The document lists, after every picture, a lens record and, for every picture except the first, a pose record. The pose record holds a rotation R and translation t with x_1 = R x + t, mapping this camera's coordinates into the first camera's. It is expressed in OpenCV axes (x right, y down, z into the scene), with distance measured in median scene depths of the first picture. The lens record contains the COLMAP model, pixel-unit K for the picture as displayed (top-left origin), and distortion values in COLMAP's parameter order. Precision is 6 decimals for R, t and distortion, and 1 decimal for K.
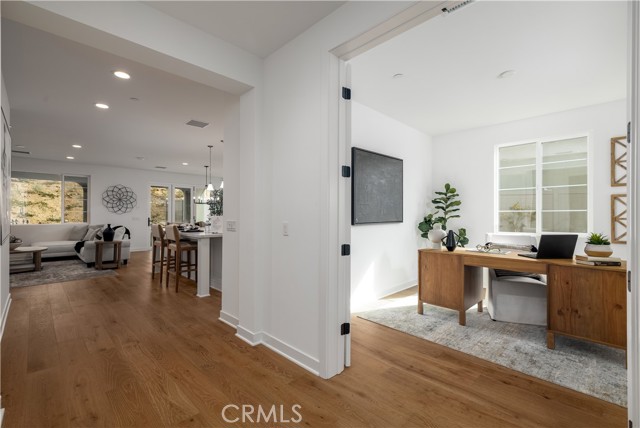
lens RADIAL K [[281.0, 0, 318.4], [0, 281.0, 212.7], [0, 0, 1]] dist [0.000894, 0.000809]
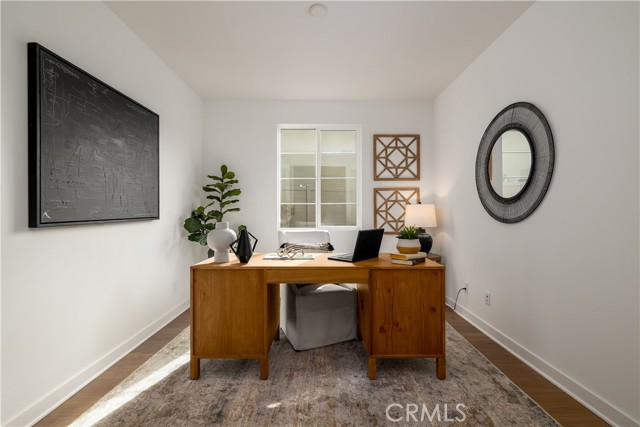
lens RADIAL K [[289.2, 0, 316.1], [0, 289.2, 210.9], [0, 0, 1]] dist [-0.002868, 0.000137]
pose [[0.693805, -0.002966, 0.720157, 0.114769], [-0.002335, 0.999977, 0.006368, 0.015339], [-0.720159, -0.006100, 0.693782, 0.427204]]
